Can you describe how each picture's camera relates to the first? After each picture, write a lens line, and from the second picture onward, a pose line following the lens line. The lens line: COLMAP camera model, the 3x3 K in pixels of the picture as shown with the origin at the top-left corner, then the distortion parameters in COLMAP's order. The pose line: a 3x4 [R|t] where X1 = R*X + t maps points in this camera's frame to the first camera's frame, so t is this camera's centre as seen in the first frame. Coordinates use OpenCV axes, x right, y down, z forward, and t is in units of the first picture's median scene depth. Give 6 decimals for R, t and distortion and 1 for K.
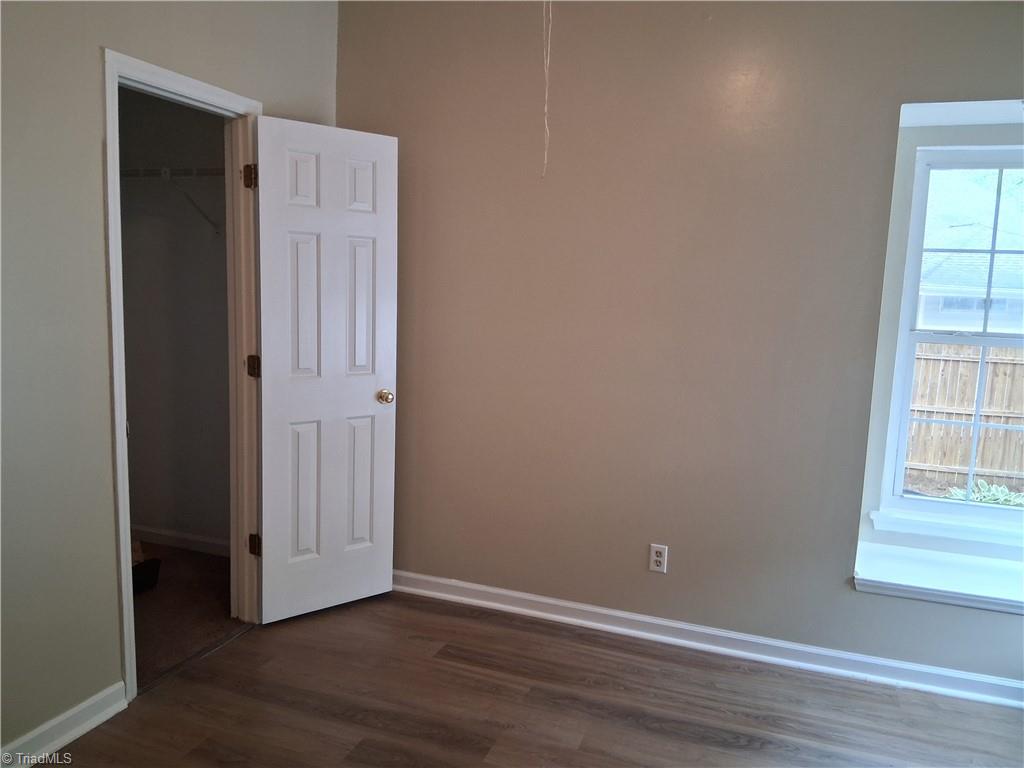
lens RADIAL K [[788.6, 0, 510.4], [0, 788.6, 385.7], [0, 0, 1]] dist [-0.002921, -0.007651]
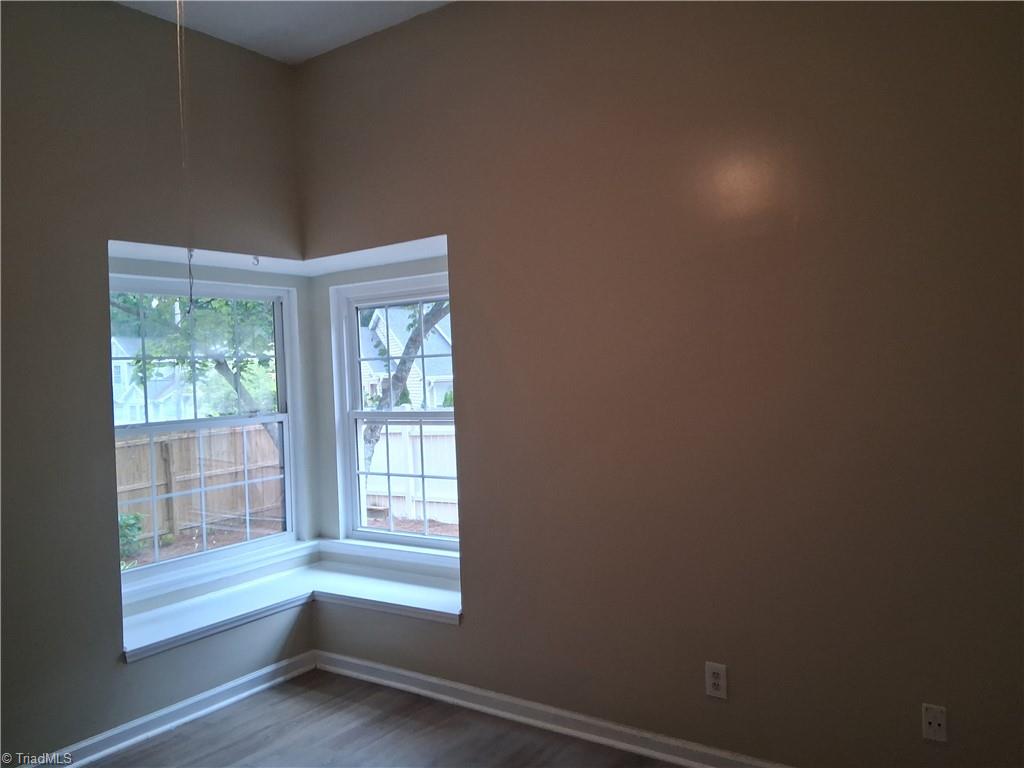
lens RADIAL K [[788.6, 0, 510.1], [0, 788.6, 385.0], [0, 0, 1]] dist [-0.002921, -0.007651]
pose [[0.245924, -0.054269, 0.967769, -0.479776], [0.168247, 0.985665, 0.012519, -0.049259], [-0.954575, 0.159746, 0.251530, 0.145954]]
